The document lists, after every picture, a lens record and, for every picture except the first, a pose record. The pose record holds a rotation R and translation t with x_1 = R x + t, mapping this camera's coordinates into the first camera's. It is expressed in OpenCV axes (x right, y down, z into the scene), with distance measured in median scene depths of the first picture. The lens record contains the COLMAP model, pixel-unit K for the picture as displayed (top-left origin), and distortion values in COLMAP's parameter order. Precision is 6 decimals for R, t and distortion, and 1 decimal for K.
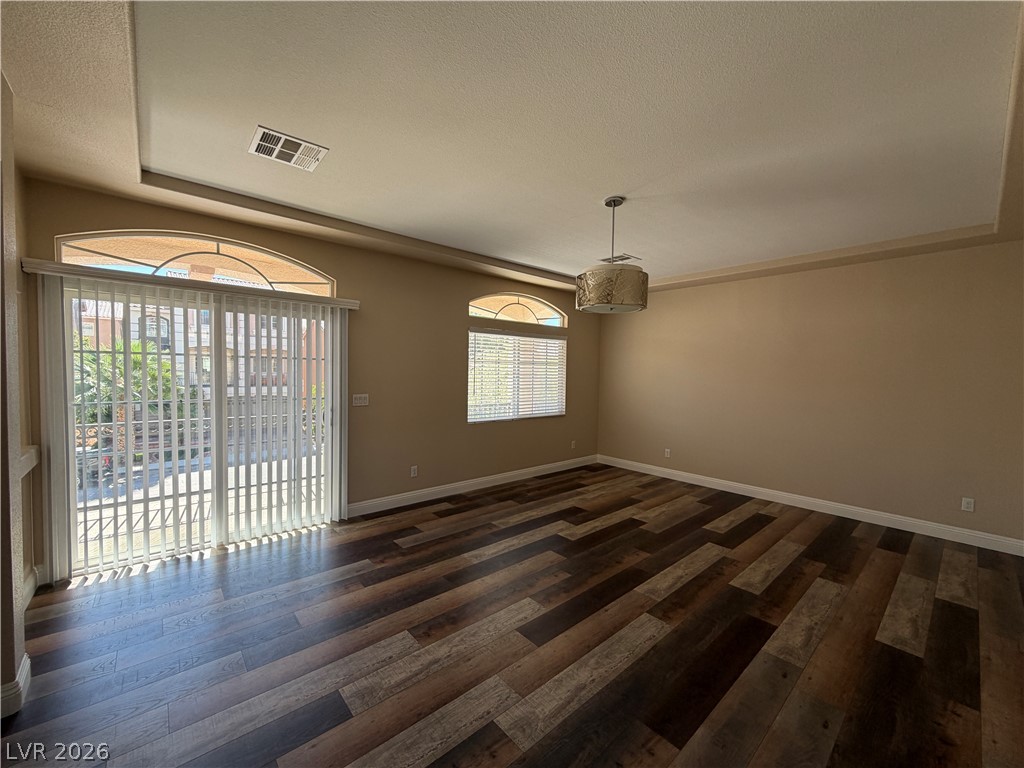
lens RADIAL K [[407.5, 0, 510.6], [0, 407.5, 393.0], [0, 0, 1]] dist [0.003277, 0.000348]
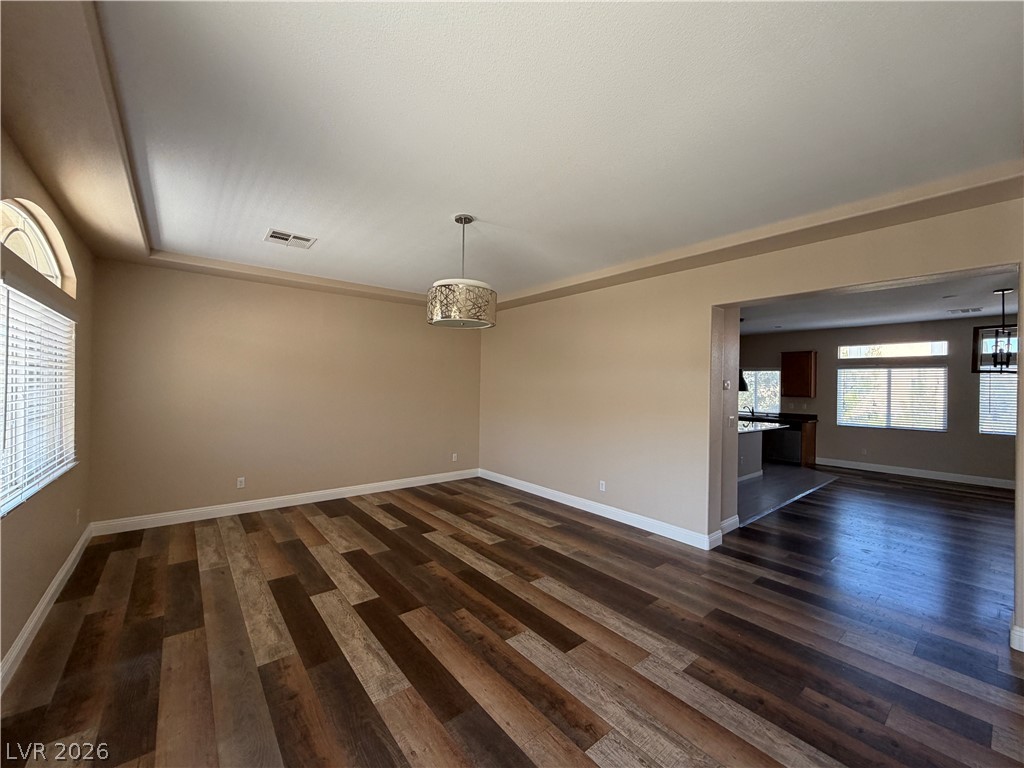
lens RADIAL K [[407.5, 0, 510.6], [0, 407.5, 387.3], [0, 0, 1]] dist [0.003277, 0.000348]
pose [[0.043937, -0.020773, 0.998818, -0.586854], [0.040287, 0.999007, 0.019005, -0.049408], [-0.998222, 0.039404, 0.044730, 0.649911]]
